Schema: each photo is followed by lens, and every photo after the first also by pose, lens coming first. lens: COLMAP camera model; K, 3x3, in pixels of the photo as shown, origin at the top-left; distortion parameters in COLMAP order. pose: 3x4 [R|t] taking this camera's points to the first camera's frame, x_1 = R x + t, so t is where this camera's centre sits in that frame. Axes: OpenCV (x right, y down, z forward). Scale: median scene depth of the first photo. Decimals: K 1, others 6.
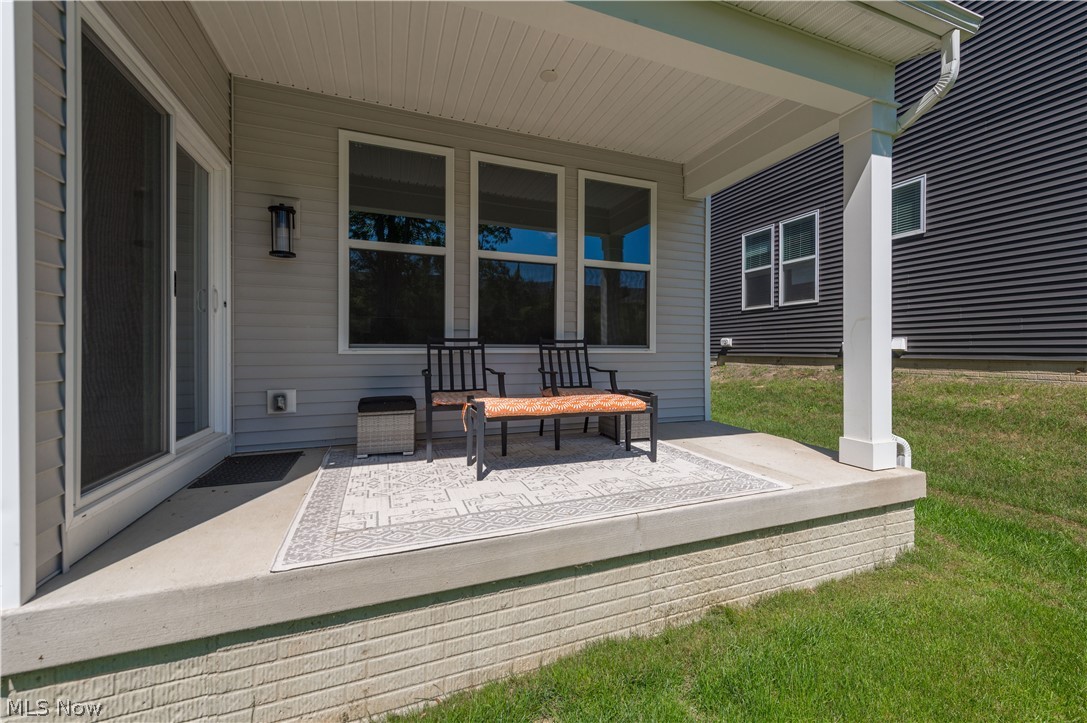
lens RADIAL K [[447.5, 0, 543.5], [0, 447.5, 361.5], [0, 0, 1]] dist [0.018622, -0.000037]
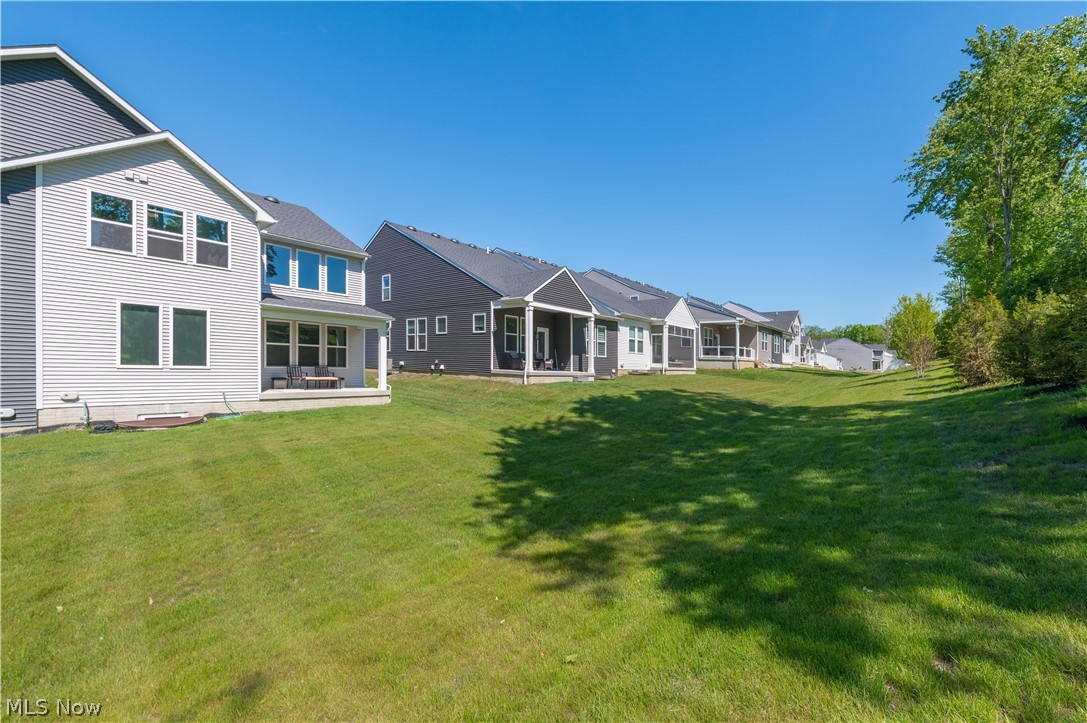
lens RADIAL K [[447.5, 0, 543.5], [0, 447.5, 361.5], [0, 0, 1]] dist [0.018622, -0.000037]
pose [[0.879422, 0.026456, 0.475308, -0.122483], [-0.015441, 0.999514, -0.027066, -0.003565], [-0.475793, 0.016463, 0.879403, -3.557283]]
